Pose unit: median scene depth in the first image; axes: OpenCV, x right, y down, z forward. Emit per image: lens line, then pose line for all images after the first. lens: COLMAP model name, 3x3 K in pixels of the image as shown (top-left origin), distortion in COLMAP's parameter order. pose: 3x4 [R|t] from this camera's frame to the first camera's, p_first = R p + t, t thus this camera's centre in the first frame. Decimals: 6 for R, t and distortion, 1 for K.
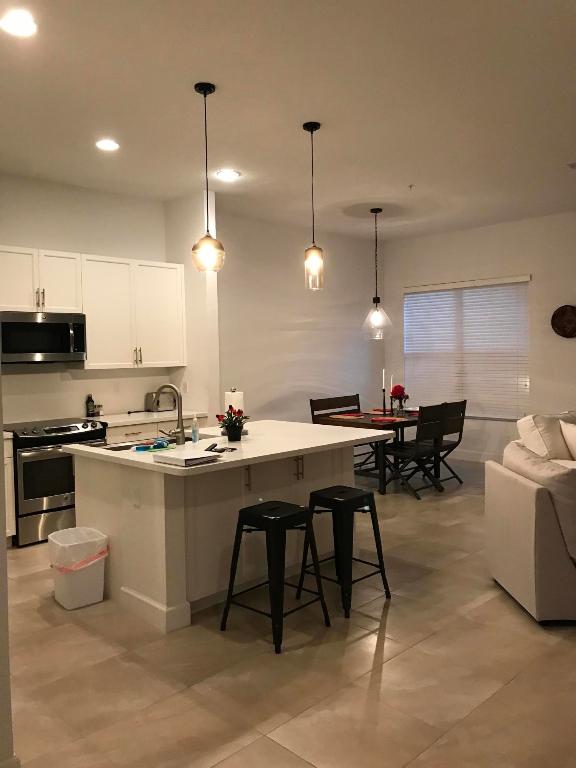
lens RADIAL K [[639.3, 0, 281.9], [0, 639.3, 375.1], [0, 0, 1]] dist [0.024371, -0.001784]
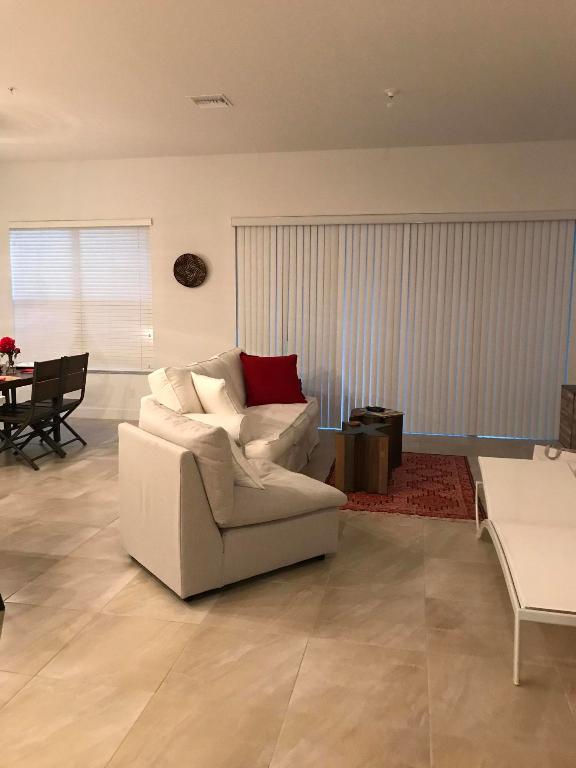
lens RADIAL K [[639.3, 0, 281.9], [0, 639.3, 375.1], [0, 0, 1]] dist [0.024371, -0.001784]
pose [[0.833002, -0.043492, 0.551558, 0.017900], [0.001625, 0.997094, 0.076170, 0.002267], [-0.553268, -0.062553, 0.830651, 0.107560]]
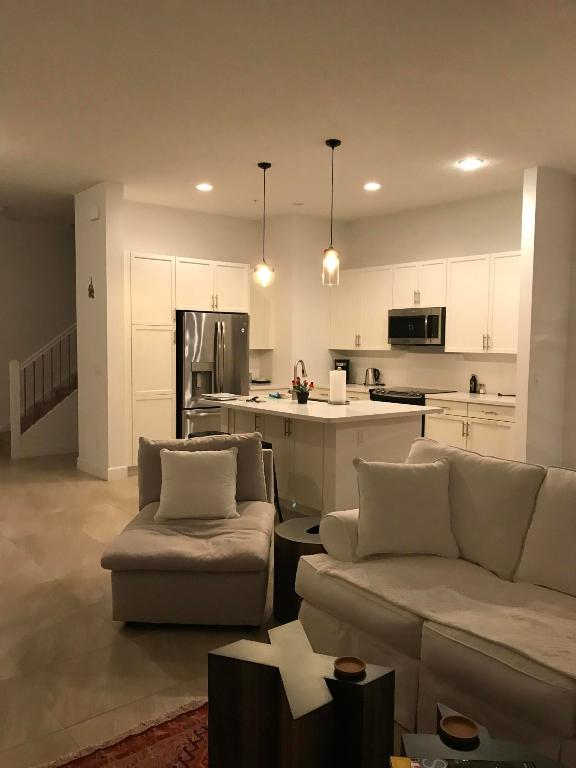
lens RADIAL K [[639.3, 0, 281.9], [0, 639.3, 375.1], [0, 0, 1]] dist [0.024371, -0.001784]
pose [[-0.100483, 0.069495, -0.992509, 1.138288], [-0.046761, 0.996125, 0.074482, -0.049603], [0.993839, 0.053895, -0.096844, 0.964475]]
